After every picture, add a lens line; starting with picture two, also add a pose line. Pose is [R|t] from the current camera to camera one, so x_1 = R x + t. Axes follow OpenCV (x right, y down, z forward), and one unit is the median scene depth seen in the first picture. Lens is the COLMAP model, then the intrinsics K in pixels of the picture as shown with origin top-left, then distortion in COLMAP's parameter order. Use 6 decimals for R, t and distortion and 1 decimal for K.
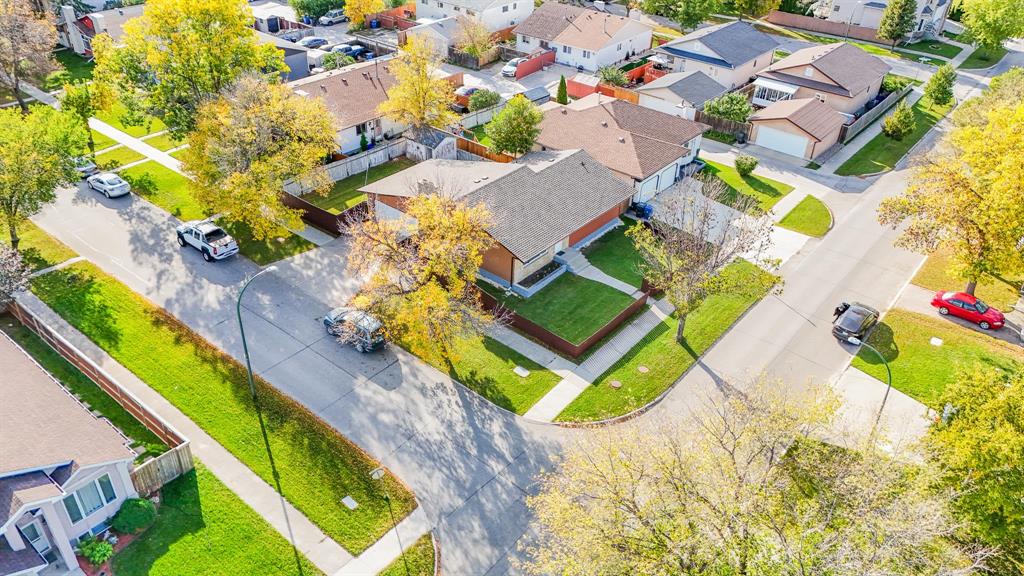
lens RADIAL K [[758.2, 0, 512.0], [0, 758.2, 288.0], [0, 0, 1]] dist [0.035726, -0.005547]
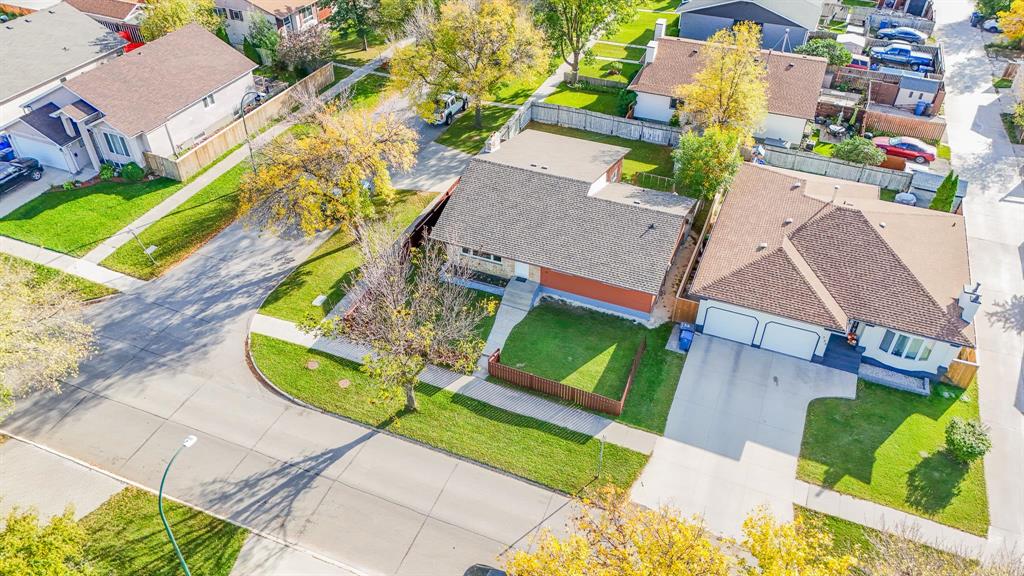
lens RADIAL K [[758.2, 0, 512.0], [0, 758.2, 288.0], [0, 0, 1]] dist [0.035726, -0.005547]
pose [[0.285532, 0.569413, -0.770870, 0.862673], [-0.527767, 0.764826, 0.369463, -0.415405], [0.799958, 0.301346, 0.518900, 0.673040]]
